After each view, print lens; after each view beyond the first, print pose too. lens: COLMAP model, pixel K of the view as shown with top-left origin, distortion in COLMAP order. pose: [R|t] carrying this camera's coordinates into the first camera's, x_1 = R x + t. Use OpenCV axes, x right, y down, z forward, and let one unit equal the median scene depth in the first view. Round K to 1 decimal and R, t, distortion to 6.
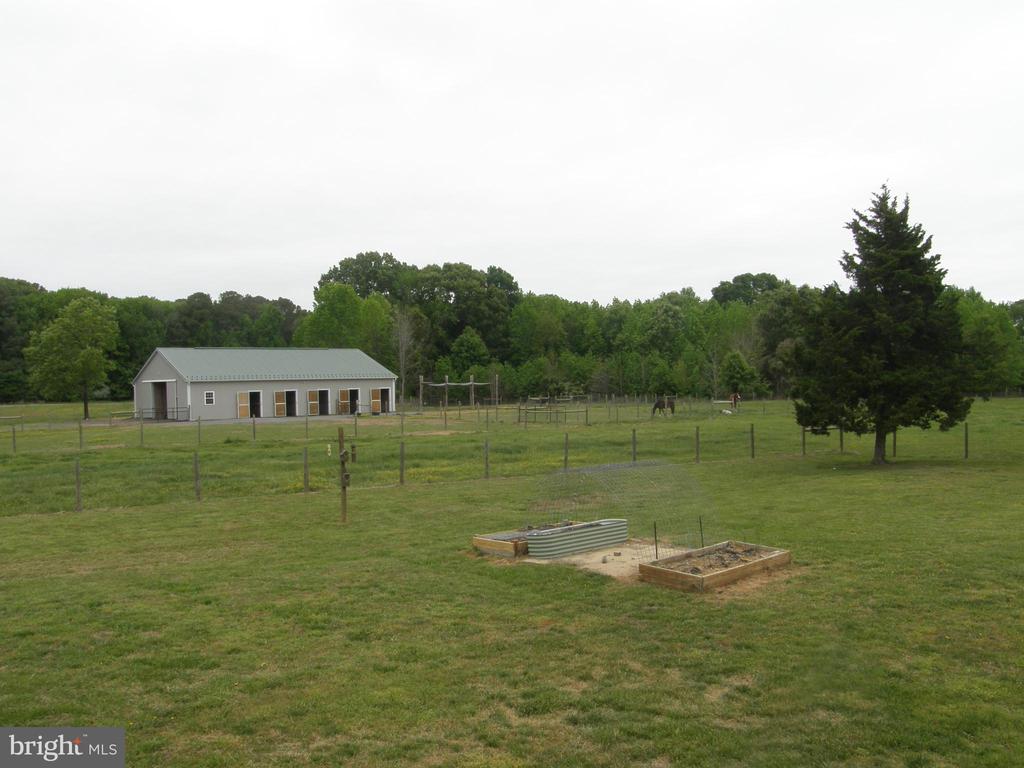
lens RADIAL K [[875.0, 0, 512.3], [0, 875.0, 378.5], [0, 0, 1]] dist [-0.103448, 0.030665]
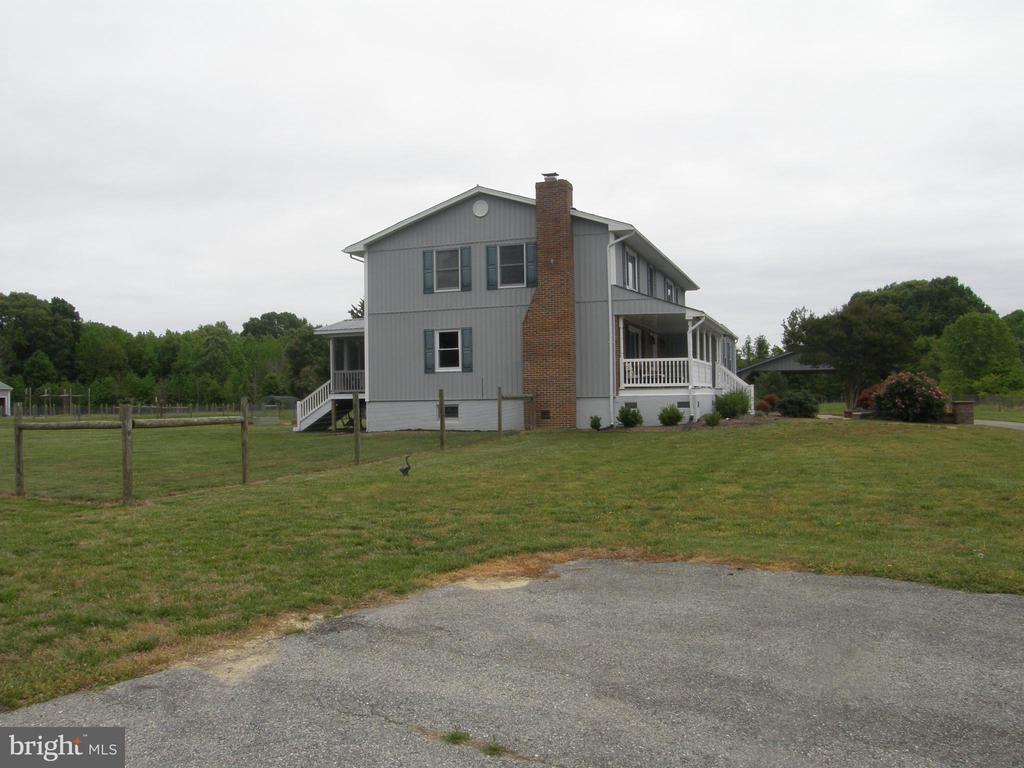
lens RADIAL K [[875.0, 0, 512.1], [0, 875.0, 382.9], [0, 0, 1]] dist [-0.103448, 0.030665]
pose [[0.852151, 0.013168, 0.523131, -0.102714], [0.002238, 0.999583, -0.028806, 0.017578], [-0.523292, 0.025718, 0.851765, -0.273552]]
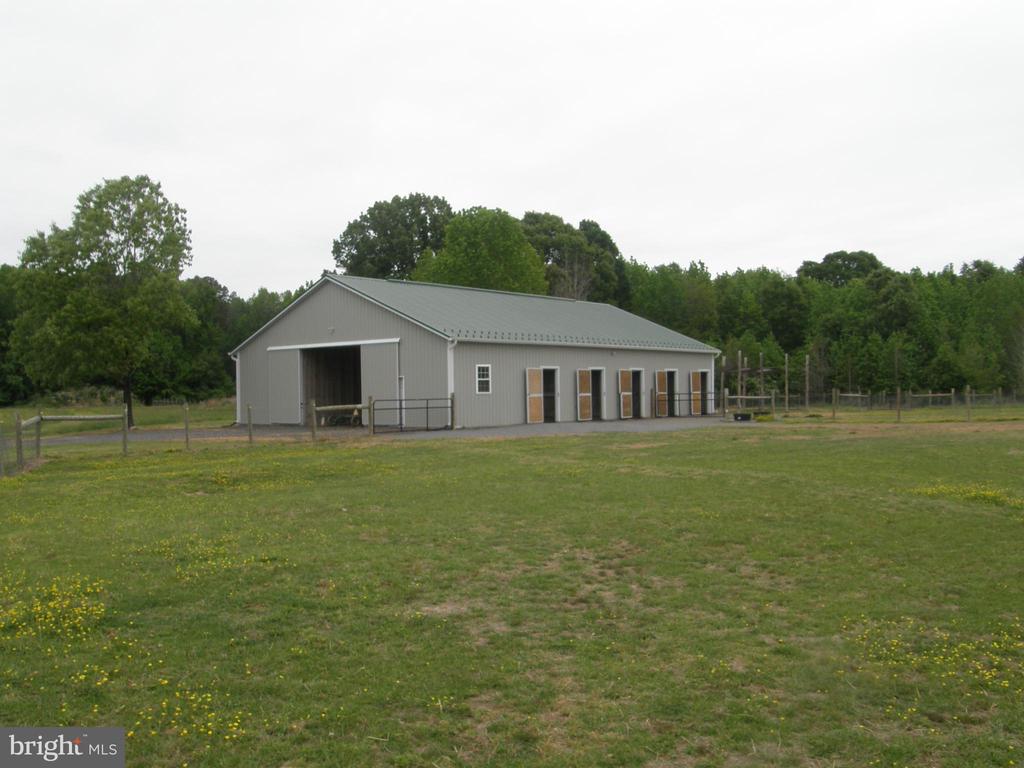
lens RADIAL K [[942.9, 0, 507.5], [0, 942.9, 383.4], [0, 0, 1]] dist [-0.012892, 0.000000]
pose [[0.987681, 0.005889, 0.156370, -0.225776], [-0.003910, 0.999908, -0.012962, 0.017064], [-0.156432, 0.012191, 0.987613, 0.269369]]
